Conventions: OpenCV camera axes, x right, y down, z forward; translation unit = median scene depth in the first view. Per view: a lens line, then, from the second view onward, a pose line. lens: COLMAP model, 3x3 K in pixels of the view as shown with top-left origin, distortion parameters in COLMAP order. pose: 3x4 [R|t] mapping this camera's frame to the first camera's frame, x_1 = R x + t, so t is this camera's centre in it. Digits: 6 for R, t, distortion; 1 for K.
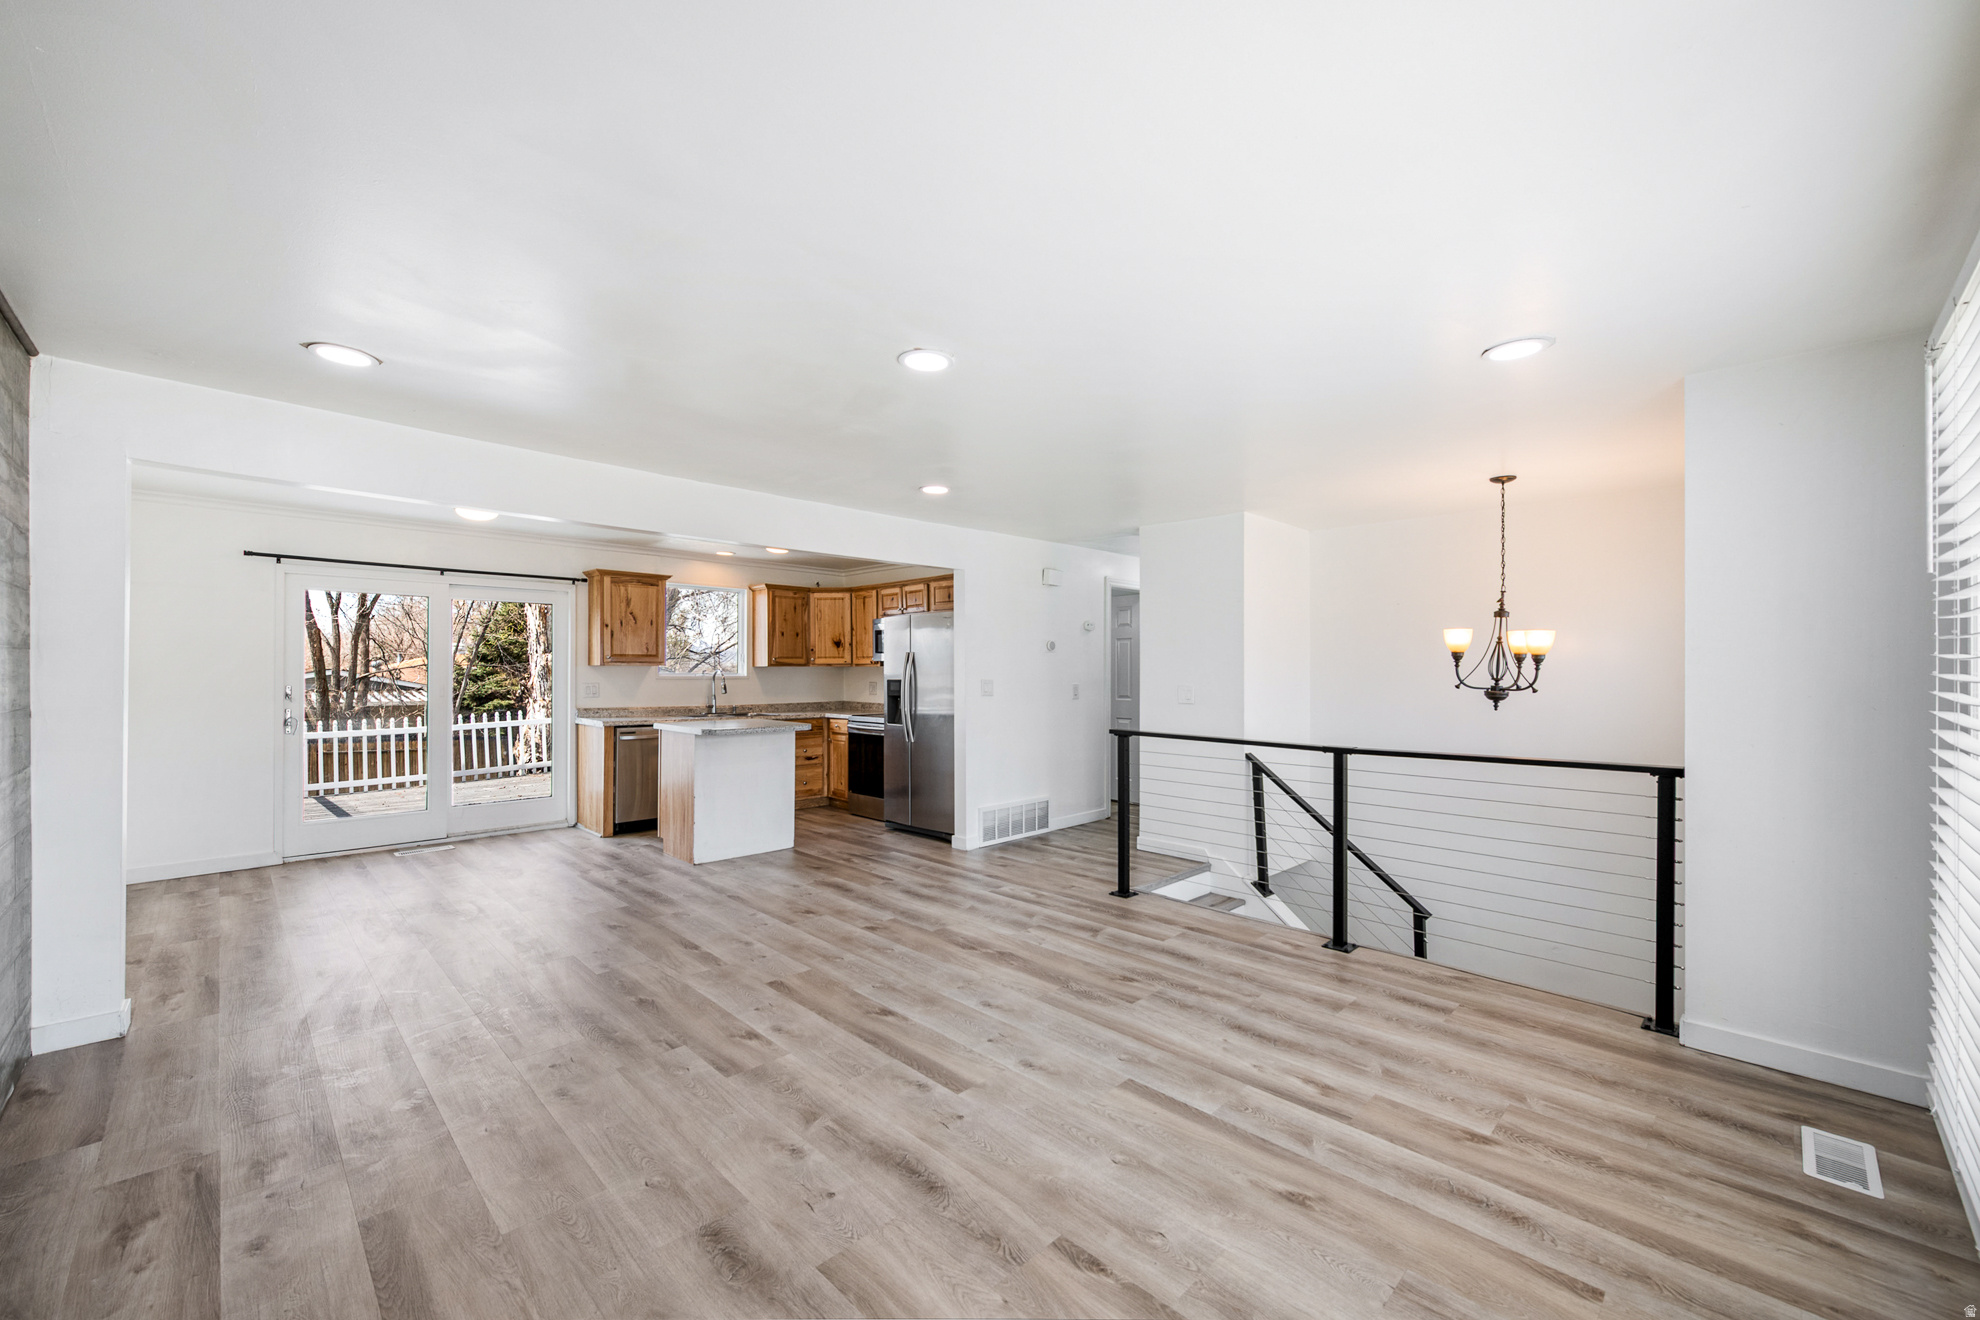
lens RADIAL K [[778.5, 0, 1002.3], [0, 778.5, 678.2], [0, 0, 1]] dist [0.003412, -0.001246]
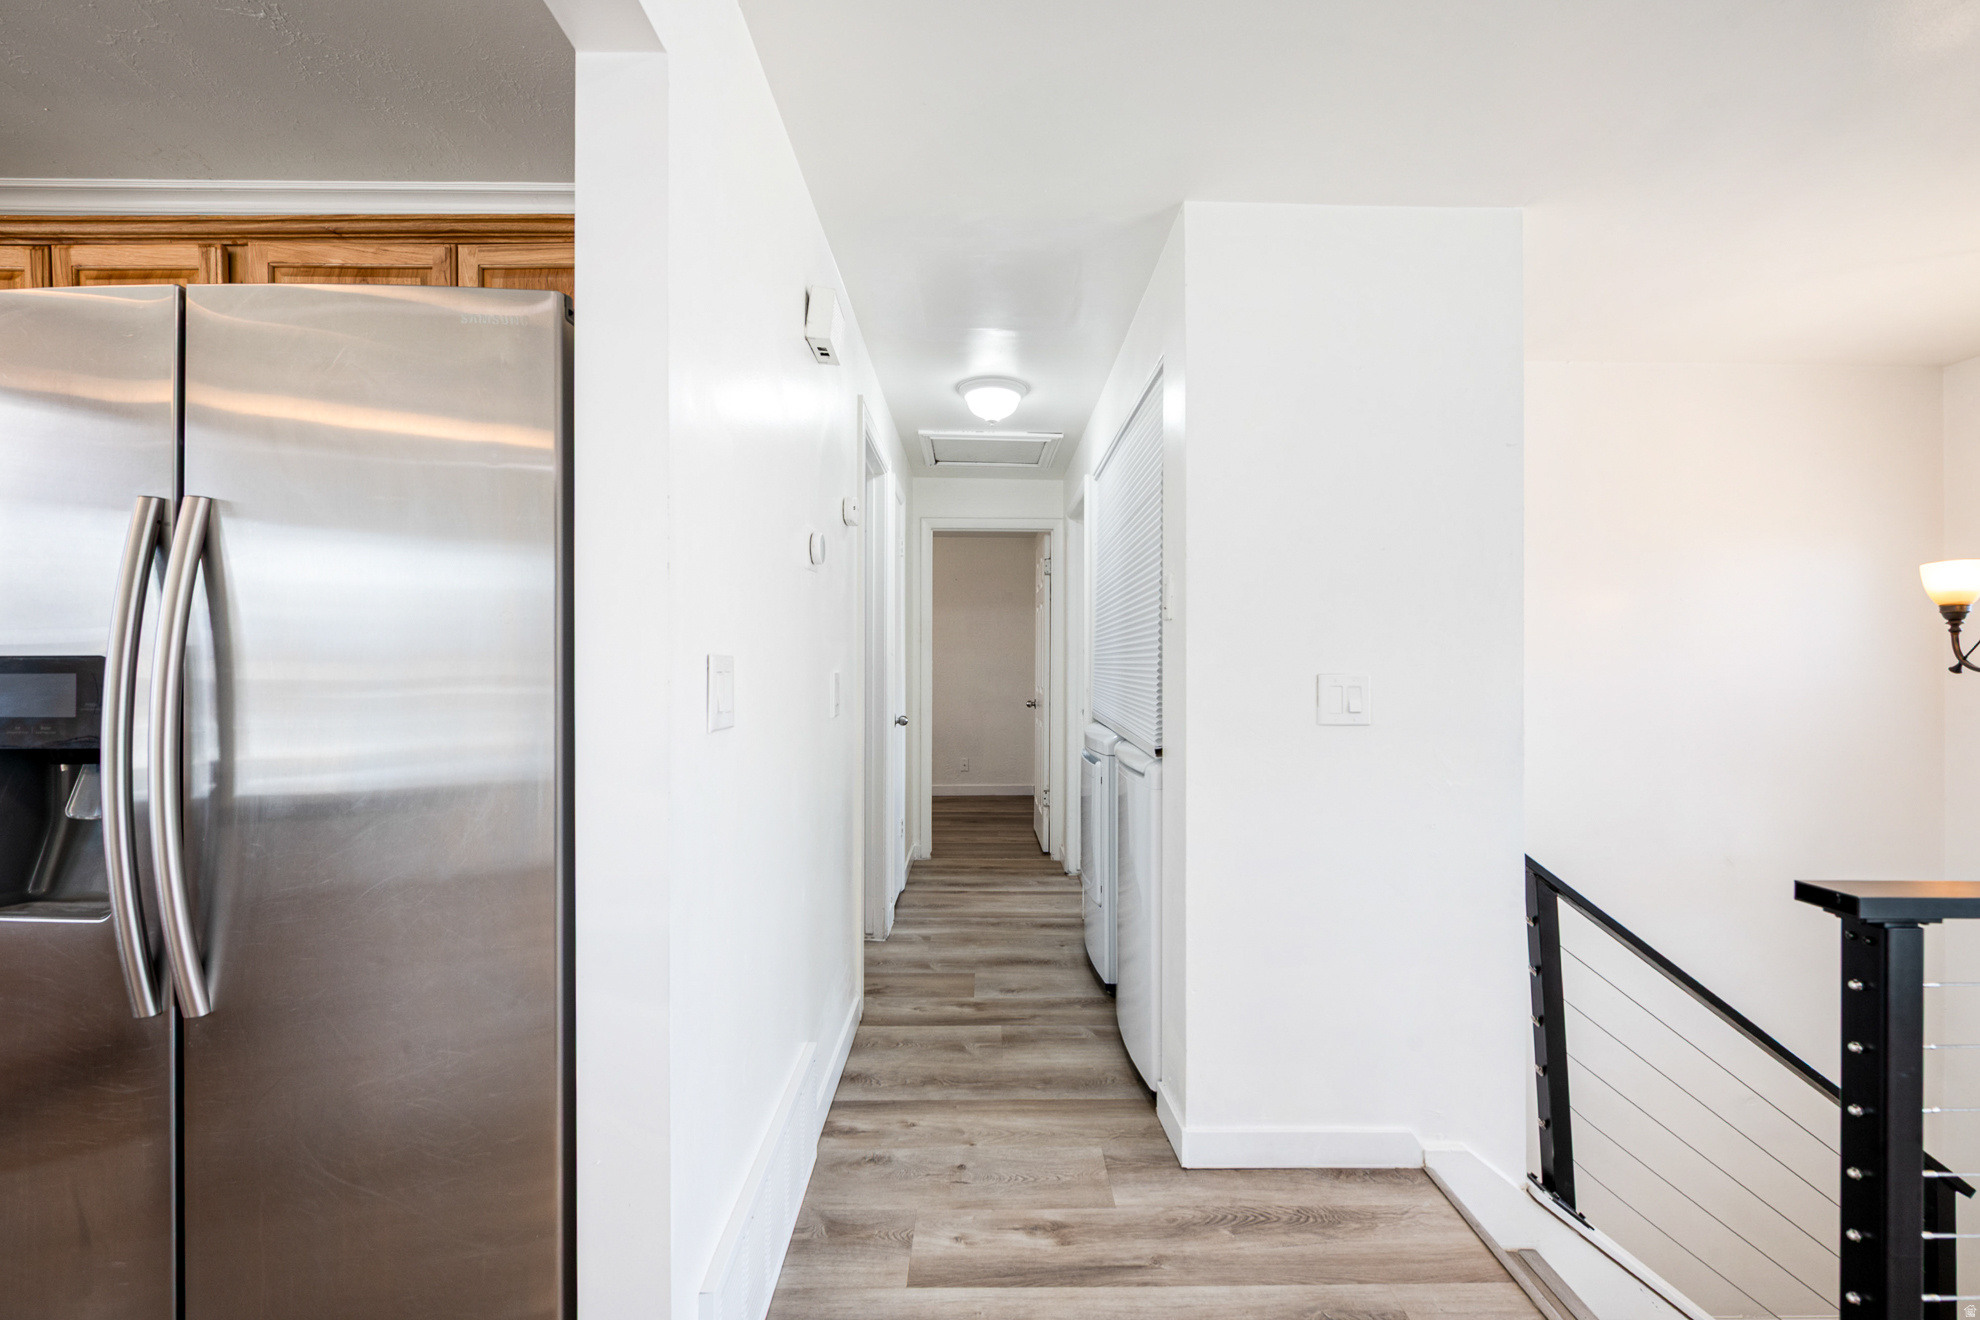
lens RADIAL K [[778.5, 0, 981.8], [0, 778.5, 662.6], [0, 0, 1]] dist [0.003412, -0.001246]
pose [[0.708822, 0.000036, 0.705388, -0.180729], [0.005753, 0.999966, -0.005832, 0.008020], [-0.705364, 0.008191, 0.708798, 1.183900]]
